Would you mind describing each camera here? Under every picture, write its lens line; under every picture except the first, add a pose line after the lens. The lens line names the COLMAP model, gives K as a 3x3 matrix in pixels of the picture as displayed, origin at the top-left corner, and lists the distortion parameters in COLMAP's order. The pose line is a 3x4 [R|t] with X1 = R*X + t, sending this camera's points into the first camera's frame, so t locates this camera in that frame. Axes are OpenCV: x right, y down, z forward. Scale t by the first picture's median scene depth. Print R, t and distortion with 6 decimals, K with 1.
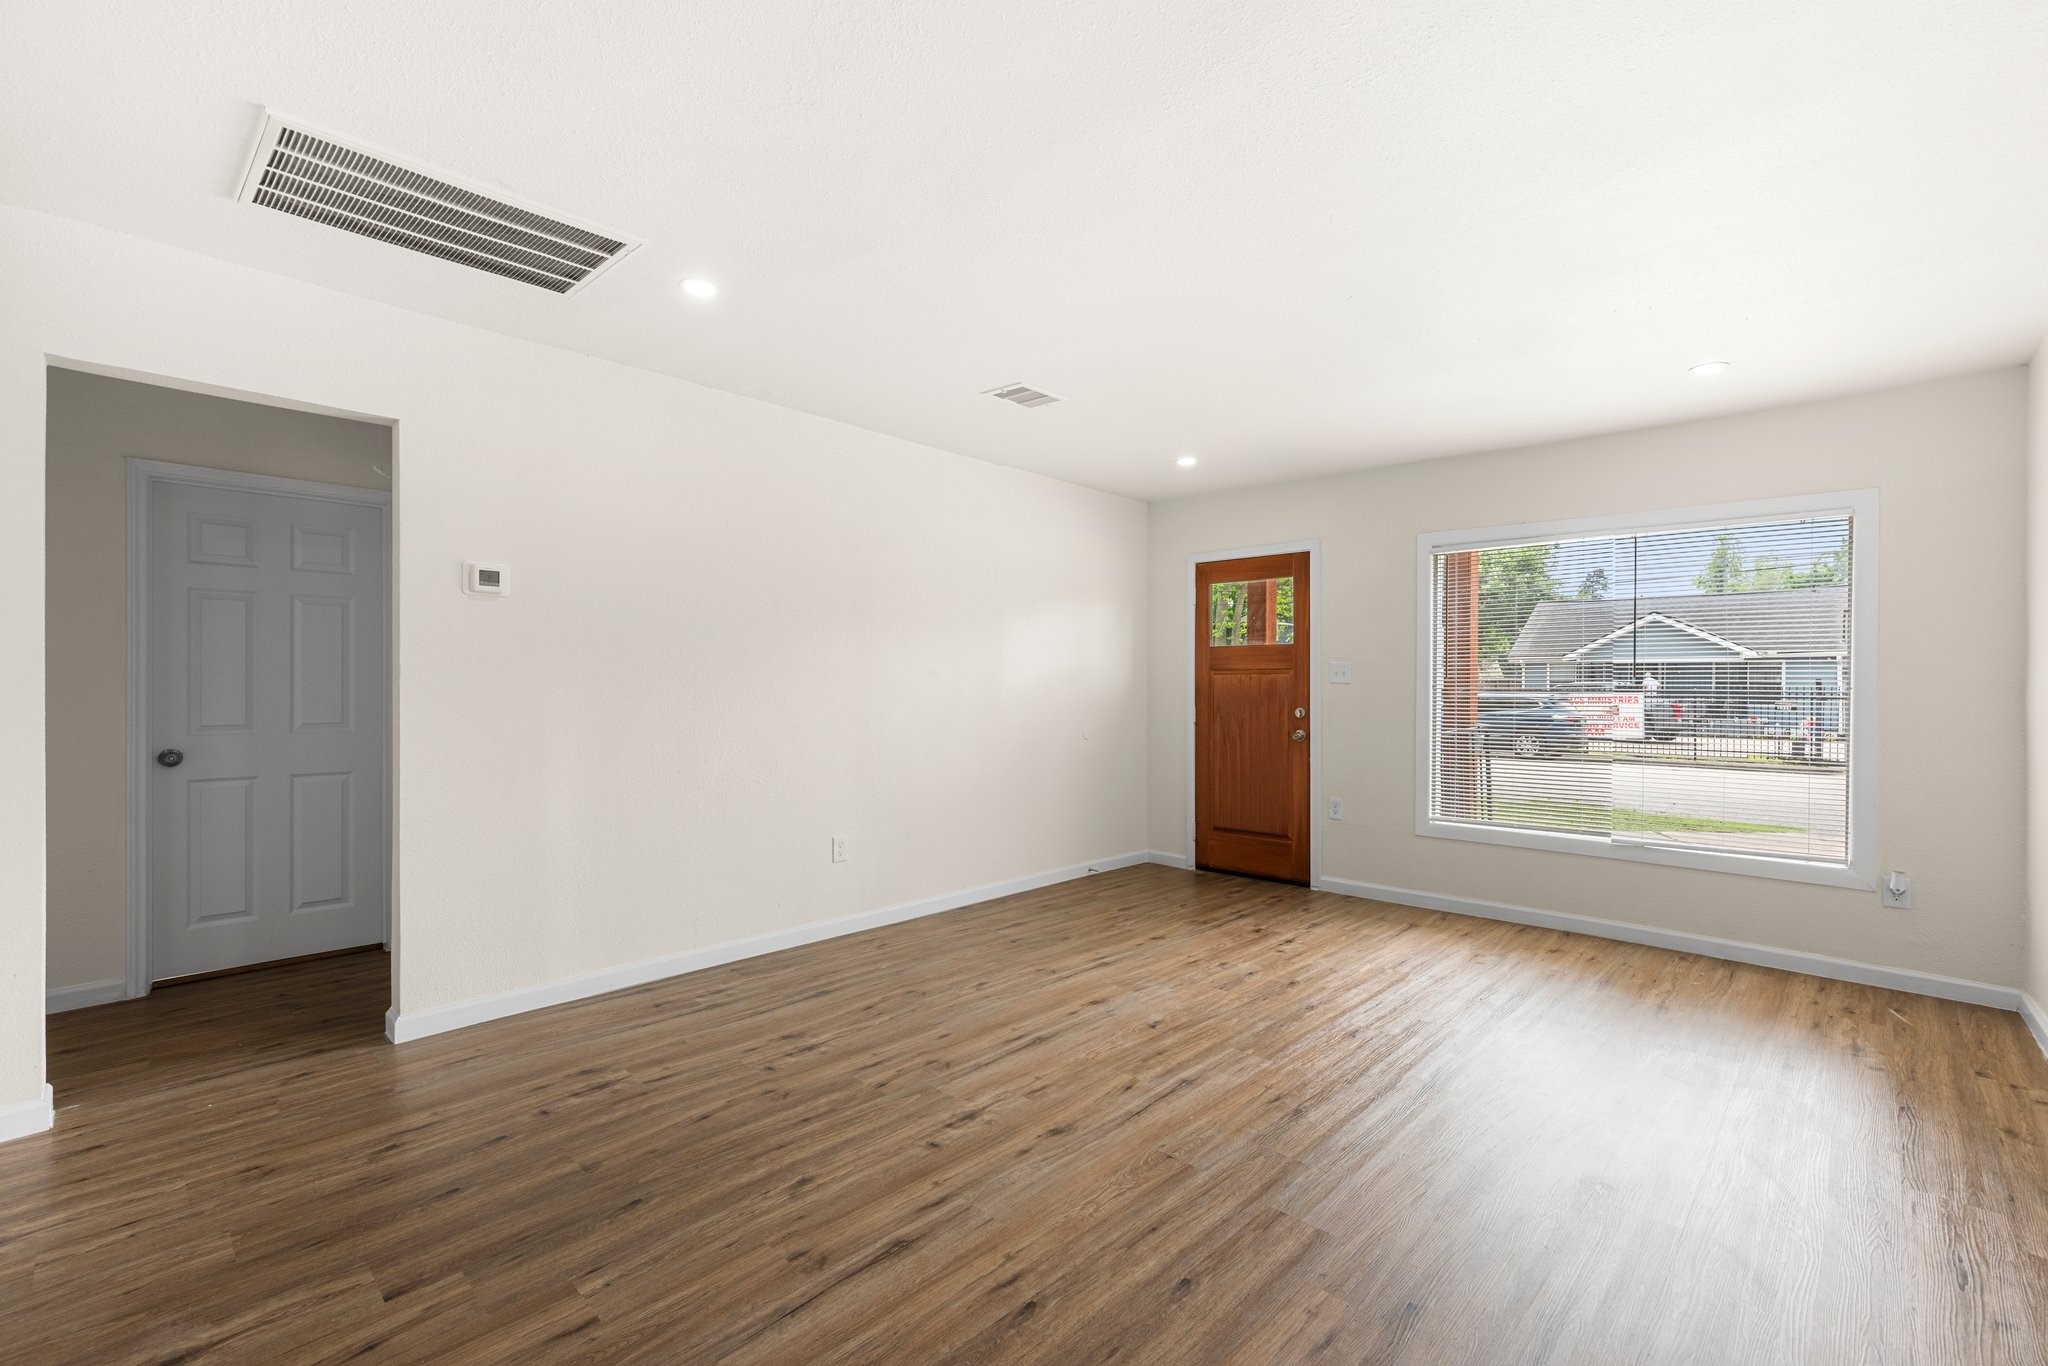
lens RADIAL K [[891.2, 0, 1040.9], [0, 891.2, 686.5], [0, 0, 1]] dist [0.002515, 0.000857]
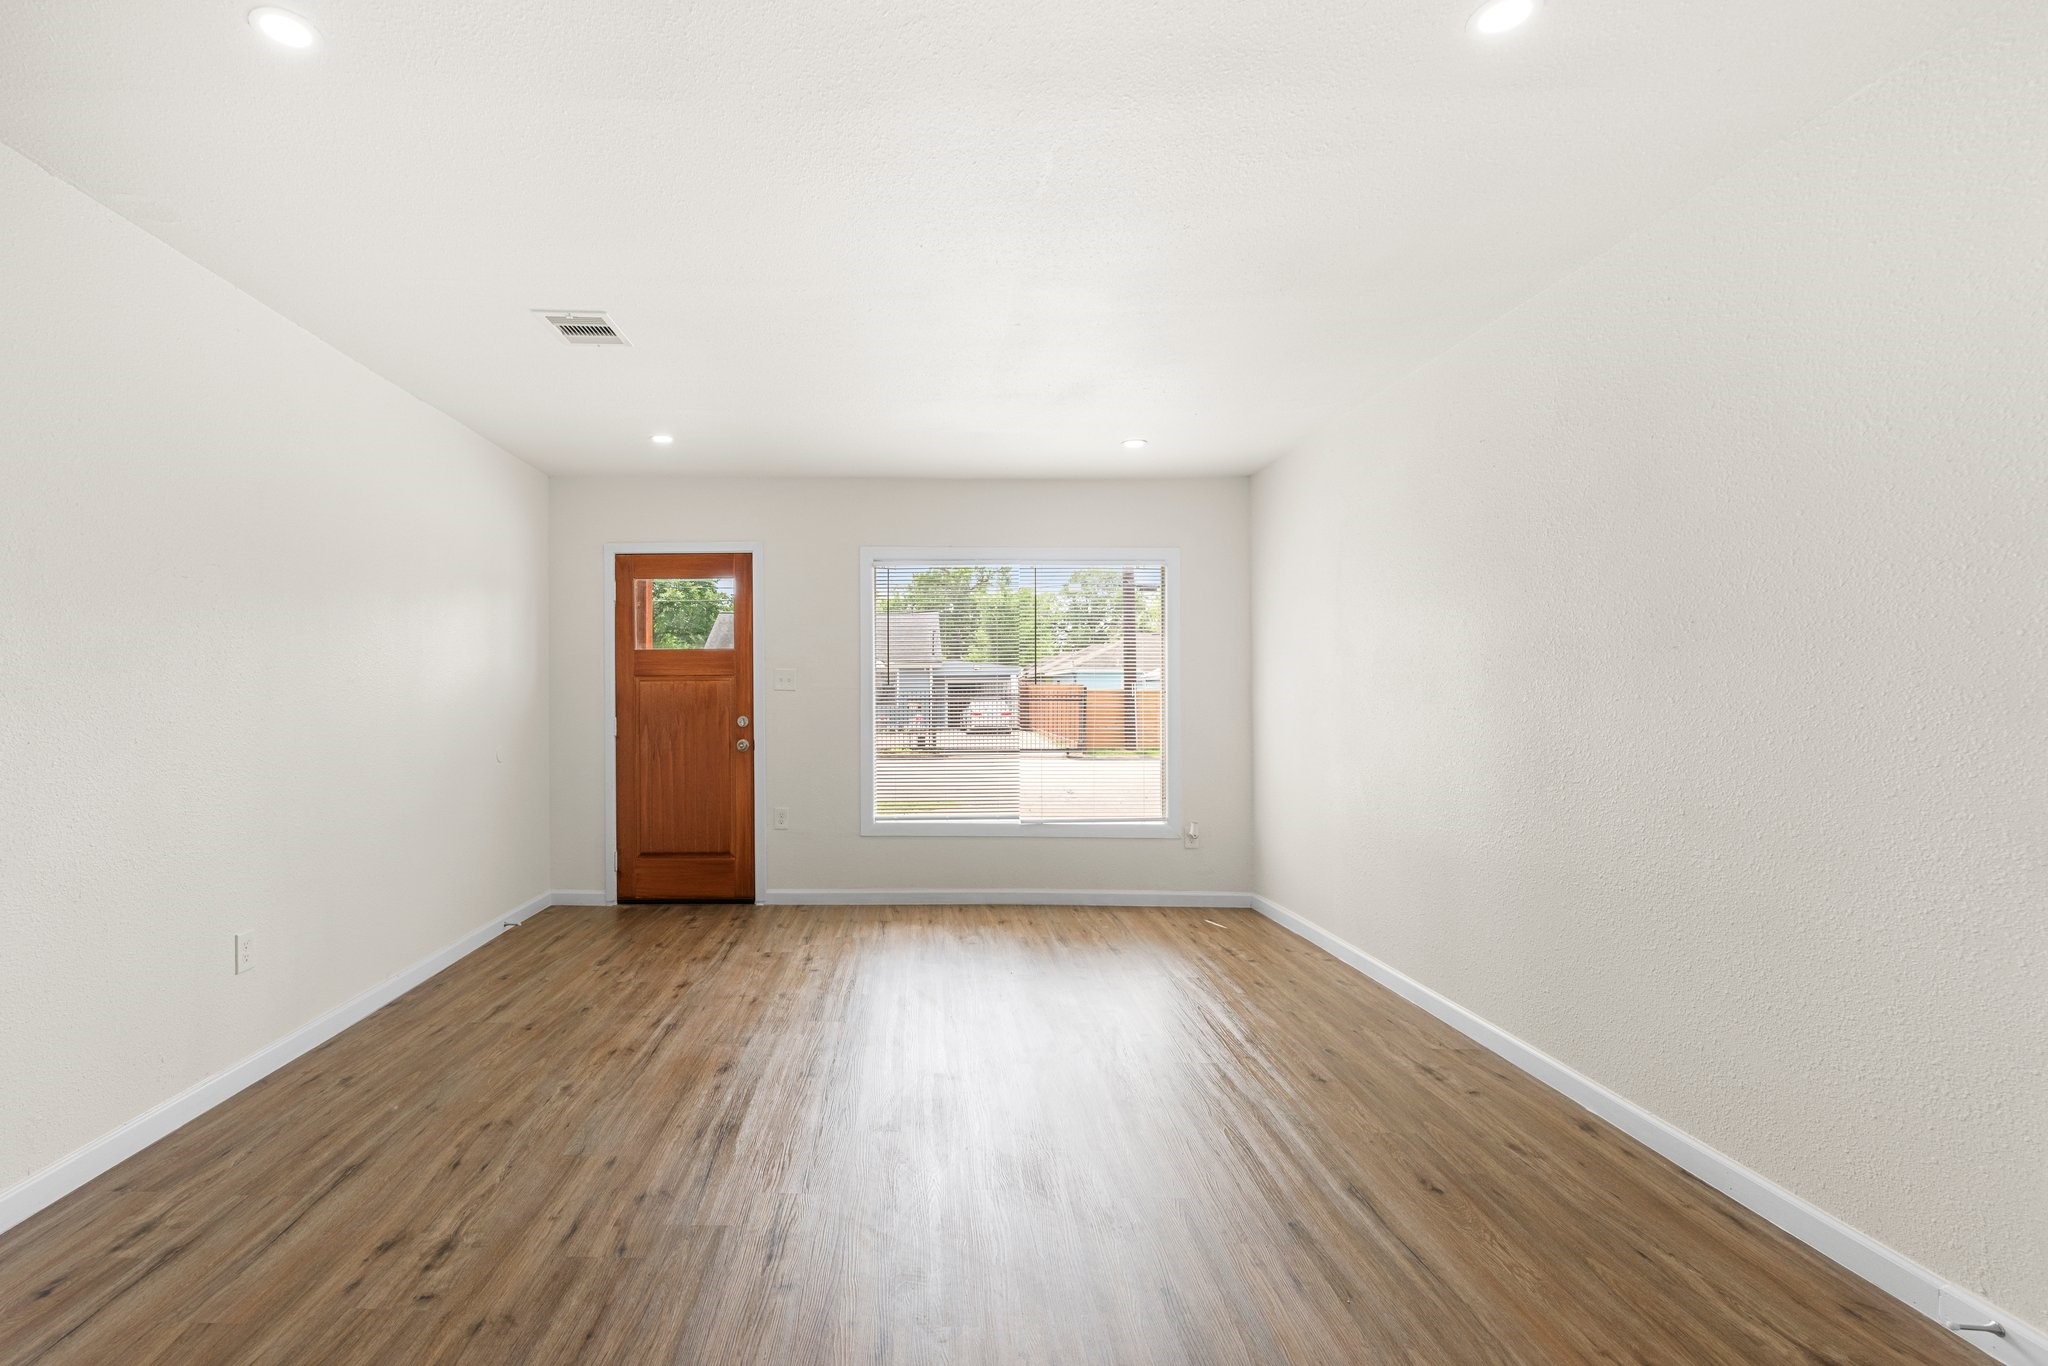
lens RADIAL K [[946.9, 0, 893.4], [0, 946.9, 695.0], [0, 0, 1]] dist [0.001283, 0.000332]
pose [[0.746022, -0.009291, 0.665857, -0.373074], [0.006269, 0.999956, 0.006929, -0.007326], [-0.665892, -0.000995, 0.746047, 0.195652]]
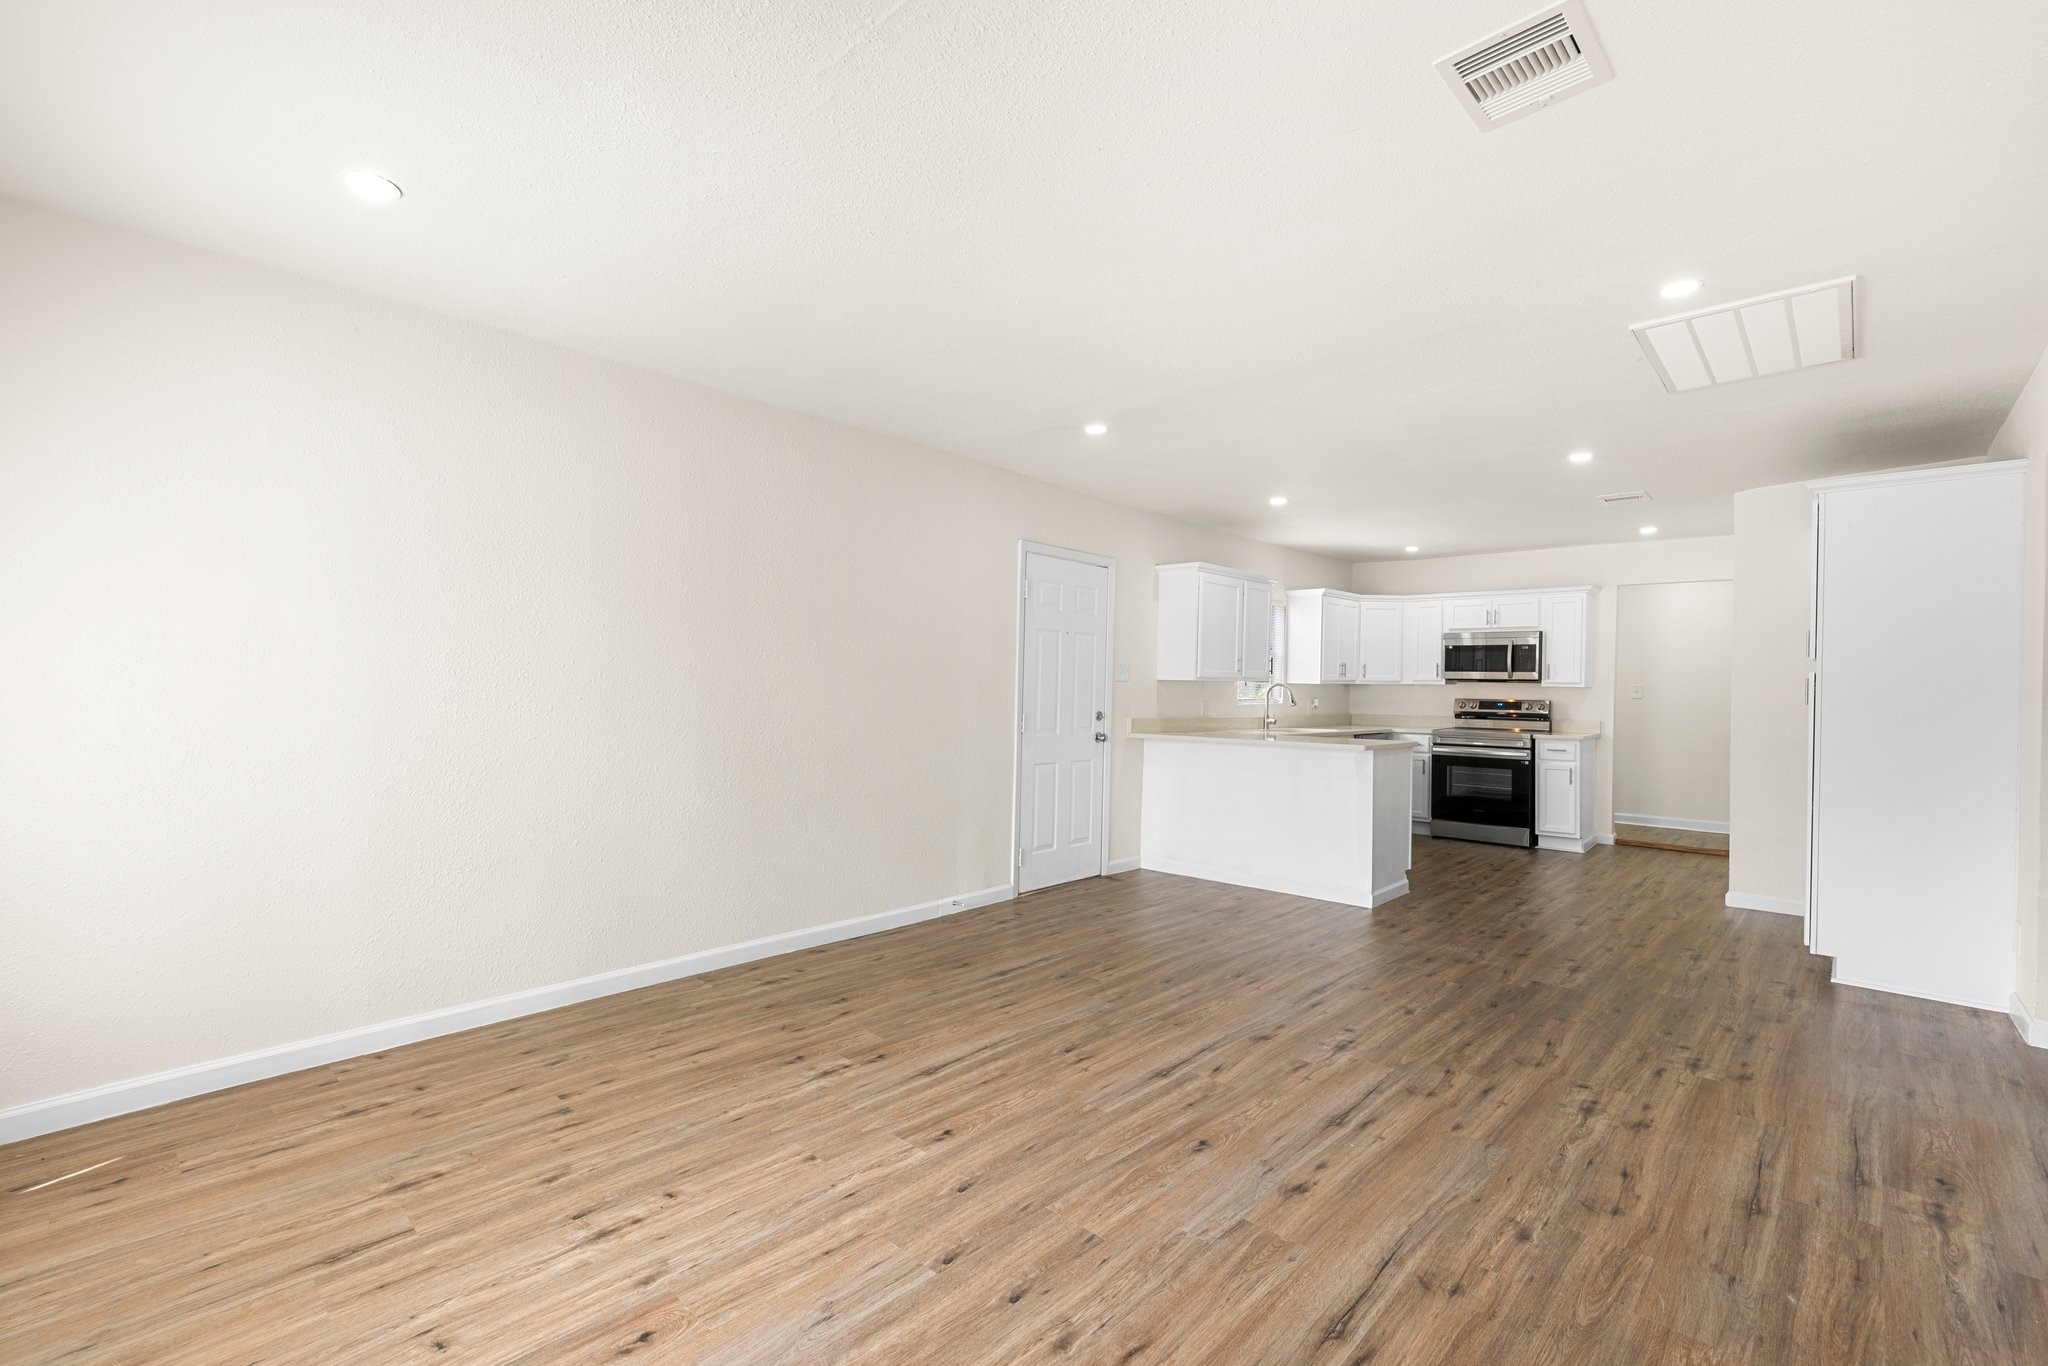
lens RADIAL K [[891.2, 0, 1044.3], [0, 891.2, 696.8], [0, 0, 1]] dist [0.002515, 0.000857]
pose [[-0.999754, -0.020206, -0.009104, 0.229079], [-0.020302, 0.999738, 0.010551, -0.000982], [0.008888, 0.010733, -0.999903, 1.461815]]
